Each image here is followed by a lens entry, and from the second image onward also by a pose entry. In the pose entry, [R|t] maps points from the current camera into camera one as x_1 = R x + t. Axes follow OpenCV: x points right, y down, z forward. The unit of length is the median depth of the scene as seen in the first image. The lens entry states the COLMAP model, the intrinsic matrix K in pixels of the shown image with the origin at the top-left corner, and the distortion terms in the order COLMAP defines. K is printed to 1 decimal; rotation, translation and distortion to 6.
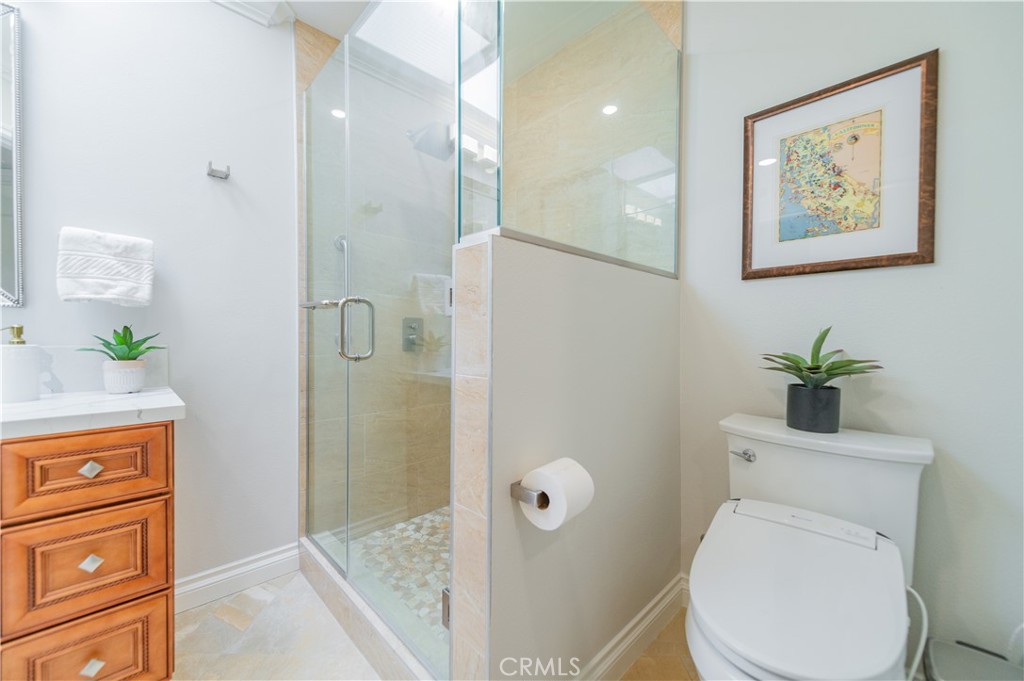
lens RADIAL K [[406.8, 0, 512.0], [0, 406.8, 340.5], [0, 0, 1]] dist [0.001224, -0.000290]
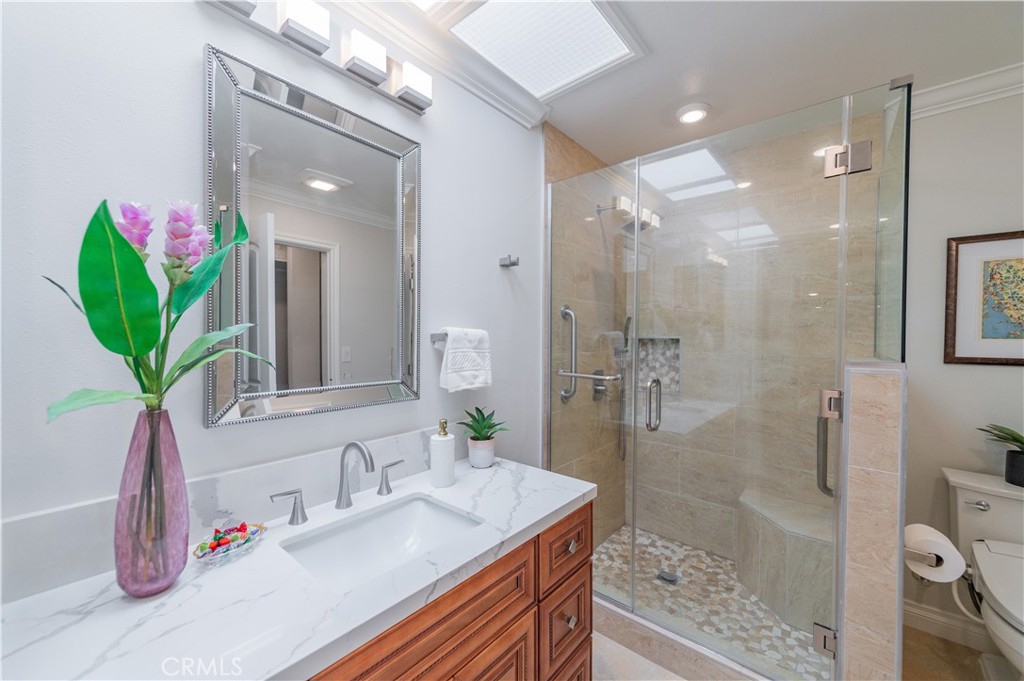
lens RADIAL K [[404.3, 0, 511.8], [0, 404.3, 338.0], [0, 0, 1]] dist [-0.001399, -0.000265]
pose [[0.995983, 0.002379, 0.089514, -0.974332], [-0.002077, 0.999992, -0.003460, -0.235677], [-0.089522, 0.003260, 0.995980, -0.162714]]
